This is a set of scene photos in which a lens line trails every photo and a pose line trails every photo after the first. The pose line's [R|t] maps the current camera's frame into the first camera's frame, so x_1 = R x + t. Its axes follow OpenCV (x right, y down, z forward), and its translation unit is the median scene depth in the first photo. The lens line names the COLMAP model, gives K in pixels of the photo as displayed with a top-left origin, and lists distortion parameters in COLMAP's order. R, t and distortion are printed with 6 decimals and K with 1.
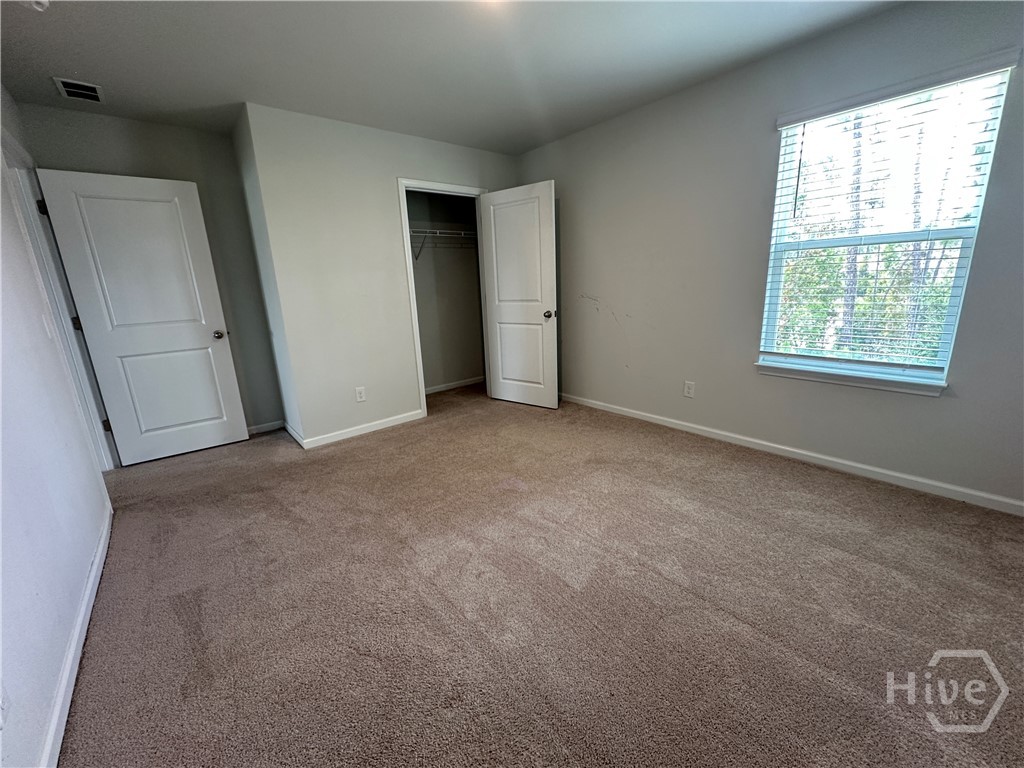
lens RADIAL K [[410.6, 0, 512.0], [0, 410.6, 384.0], [0, 0, 1]] dist [-0.002202, 0.000641]
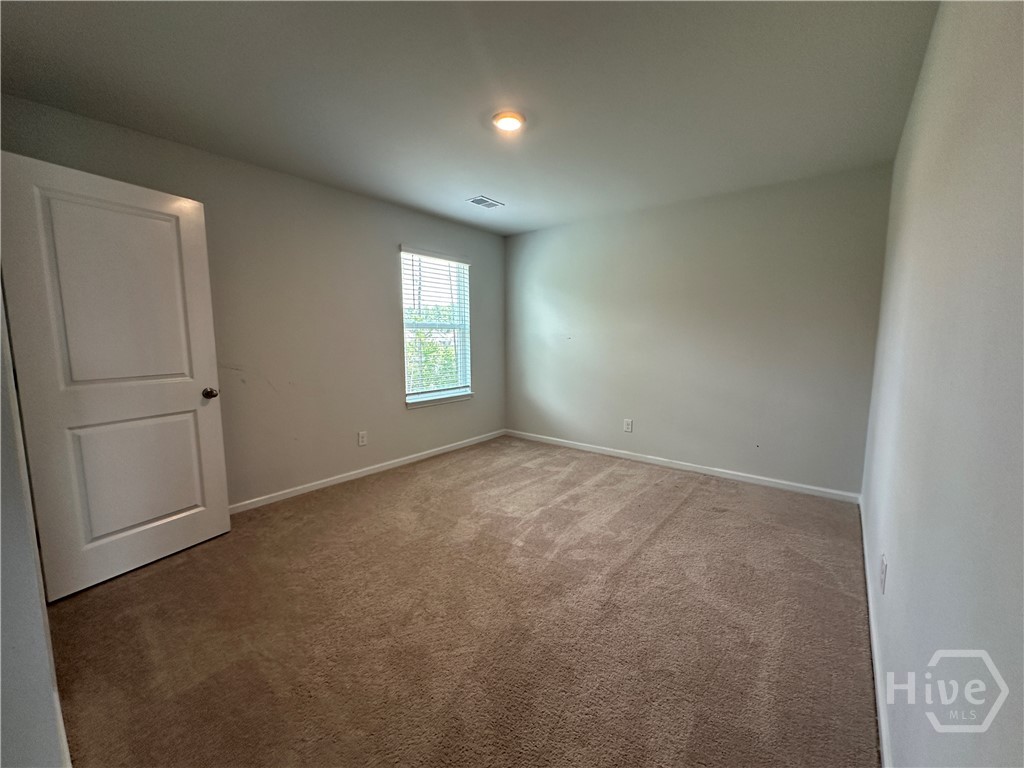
lens RADIAL K [[410.6, 0, 512.0], [0, 410.6, 384.0], [0, 0, 1]] dist [-0.002202, 0.000641]
pose [[-0.189263, -0.069299, 0.979478, -1.018102], [0.248986, 0.961519, 0.116139, -0.217516], [-0.949835, 0.265857, -0.164726, 1.003606]]
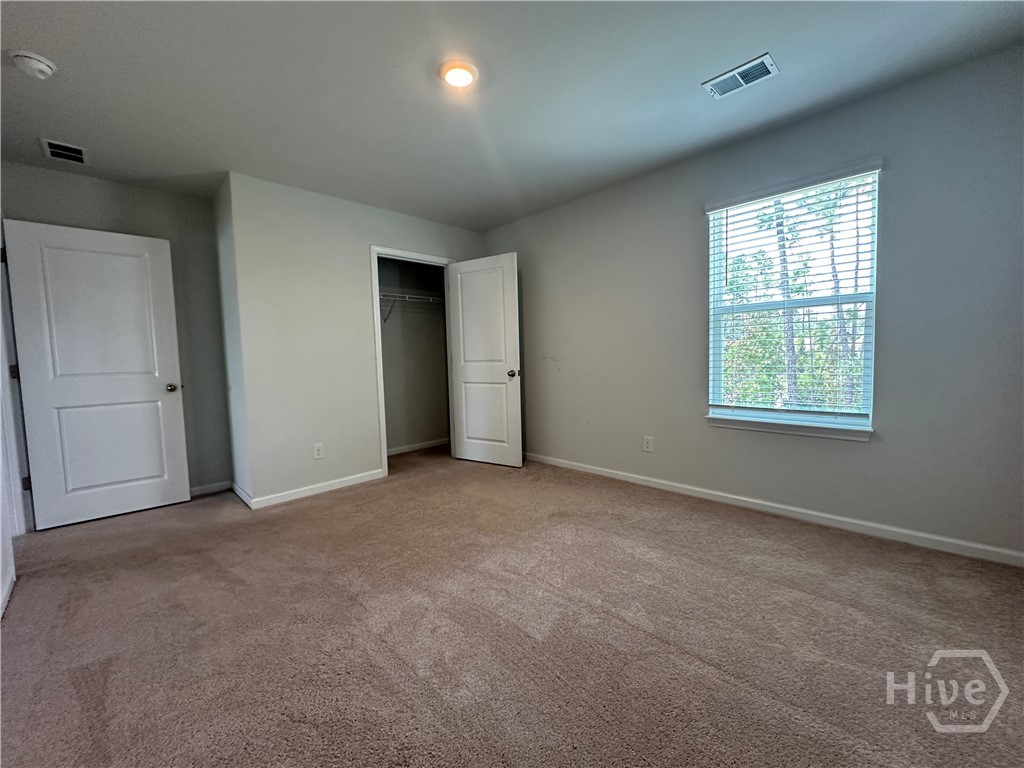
lens RADIAL K [[410.6, 0, 512.0], [0, 410.6, 384.0], [0, 0, 1]] dist [-0.002202, 0.000641]
pose [[0.996948, 0.009384, 0.077506, 0.013052], [0.004442, 0.984324, -0.176316, 0.060671], [-0.077945, 0.176122, 0.981278, -0.016654]]
